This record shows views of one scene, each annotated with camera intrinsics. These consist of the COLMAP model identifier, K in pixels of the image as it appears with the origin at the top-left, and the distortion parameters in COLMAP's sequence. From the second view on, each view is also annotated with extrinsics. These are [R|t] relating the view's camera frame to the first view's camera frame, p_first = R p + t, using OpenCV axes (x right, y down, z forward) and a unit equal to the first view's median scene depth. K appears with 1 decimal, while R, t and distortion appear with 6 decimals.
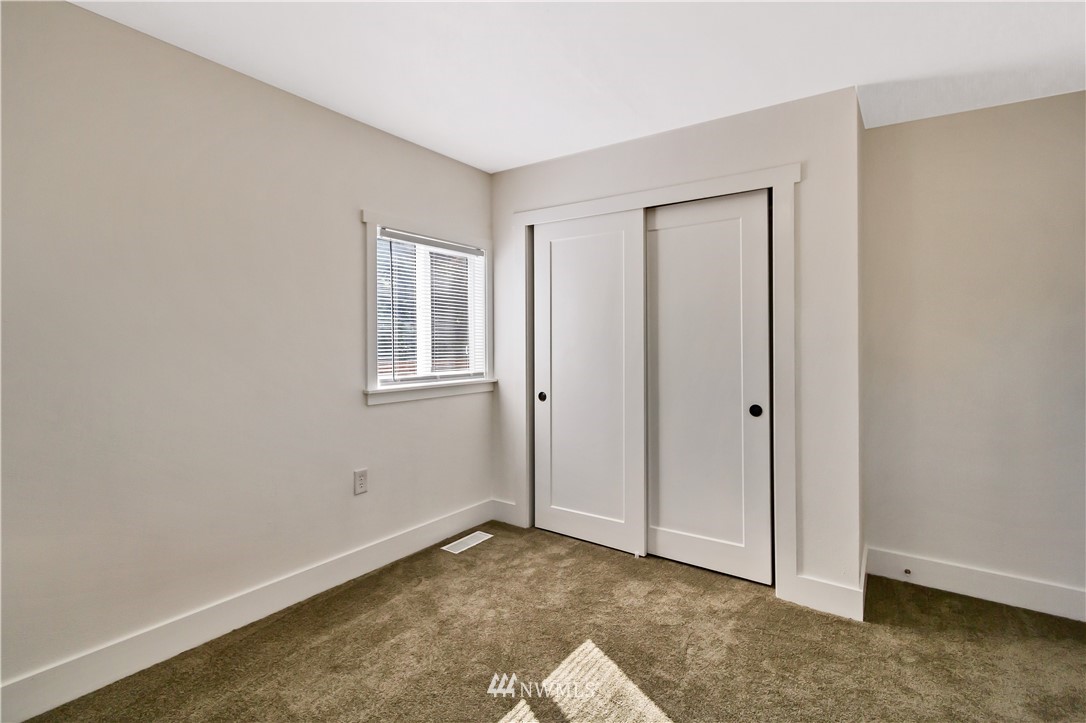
lens RADIAL K [[515.3, 0, 536.1], [0, 515.3, 340.6], [0, 0, 1]] dist [0.006071, -0.000559]
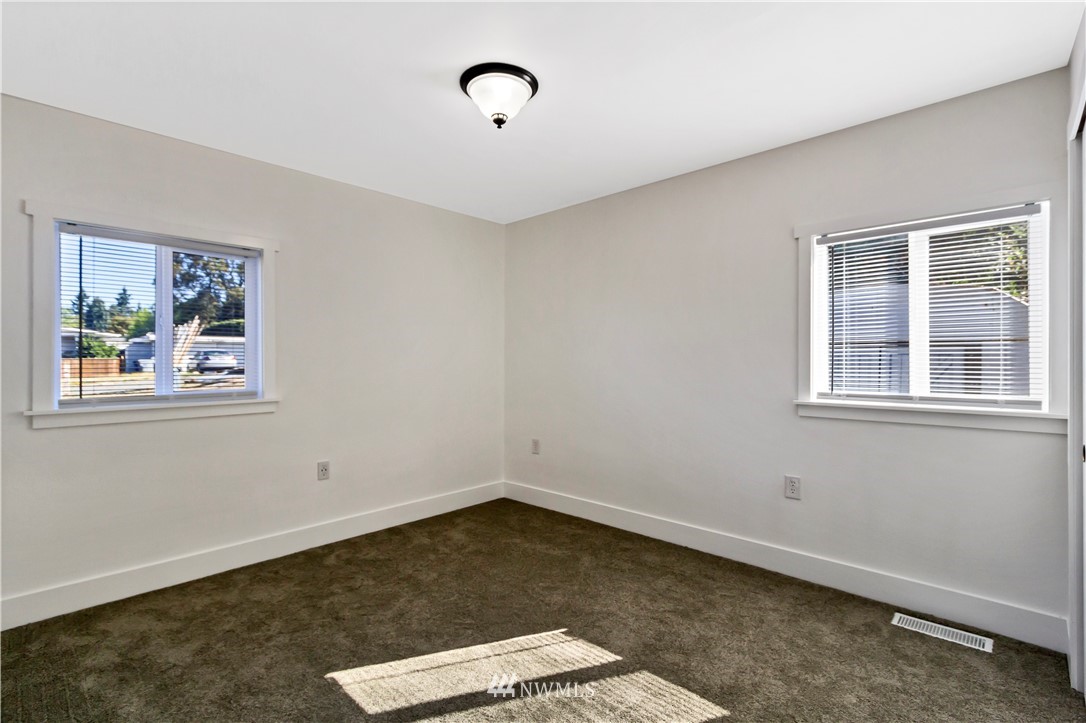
lens RADIAL K [[515.3, 0, 544.8], [0, 515.3, 354.2], [0, 0, 1]] dist [0.006071, -0.000559]
pose [[-0.139484, -0.006823, -0.990201, 0.683071], [0.007982, 0.999936, -0.008014, 0.006820], [0.990192, -0.009022, -0.139421, 0.580064]]
